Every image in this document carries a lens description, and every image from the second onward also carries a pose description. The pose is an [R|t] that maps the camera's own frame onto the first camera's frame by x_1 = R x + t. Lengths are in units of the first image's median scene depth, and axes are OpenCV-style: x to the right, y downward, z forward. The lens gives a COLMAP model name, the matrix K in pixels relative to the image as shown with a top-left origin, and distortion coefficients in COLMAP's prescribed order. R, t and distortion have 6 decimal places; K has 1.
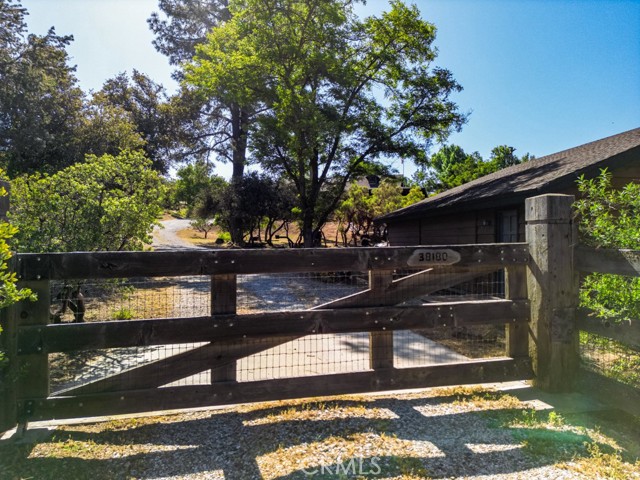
lens RADIAL K [[458.2, 0, 321.4], [0, 458.2, 235.9], [0, 0, 1]] dist [0.065243, -0.004816]
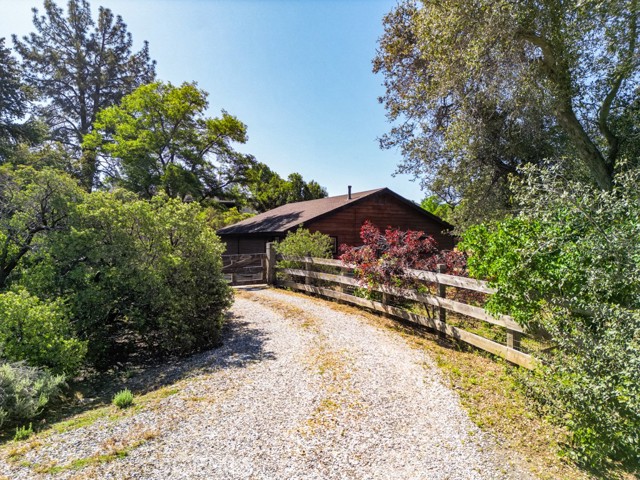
lens RADIAL K [[458.2, 0, 321.4], [0, 458.2, 235.9], [0, 0, 1]] dist [0.065243, -0.004816]
pose [[0.919724, 0.004483, 0.392539, -0.144238], [-0.004696, 0.999989, -0.000417, -0.027350], [-0.392536, -0.001460, 0.919735, -0.587039]]
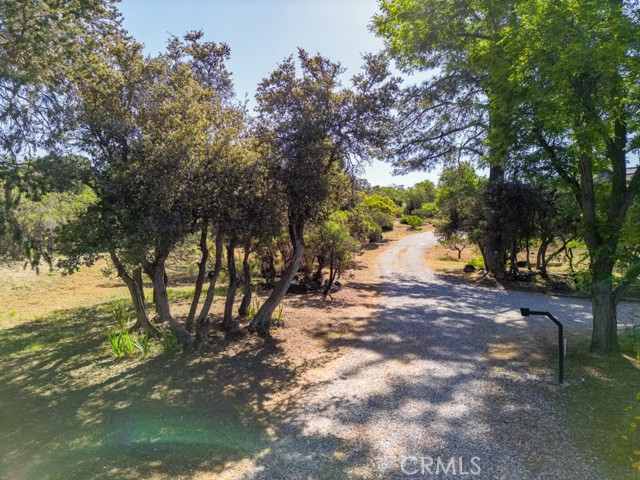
lens RADIAL K [[458.2, 0, 321.4], [0, 458.2, 235.9], [0, 0, 1]] dist [0.065243, -0.004816]
pose [[0.830334, -0.012140, -0.557134, 0.001629], [0.011285, 0.999924, -0.004969, -0.053630], [0.557152, -0.002162, 0.830407, 0.311861]]
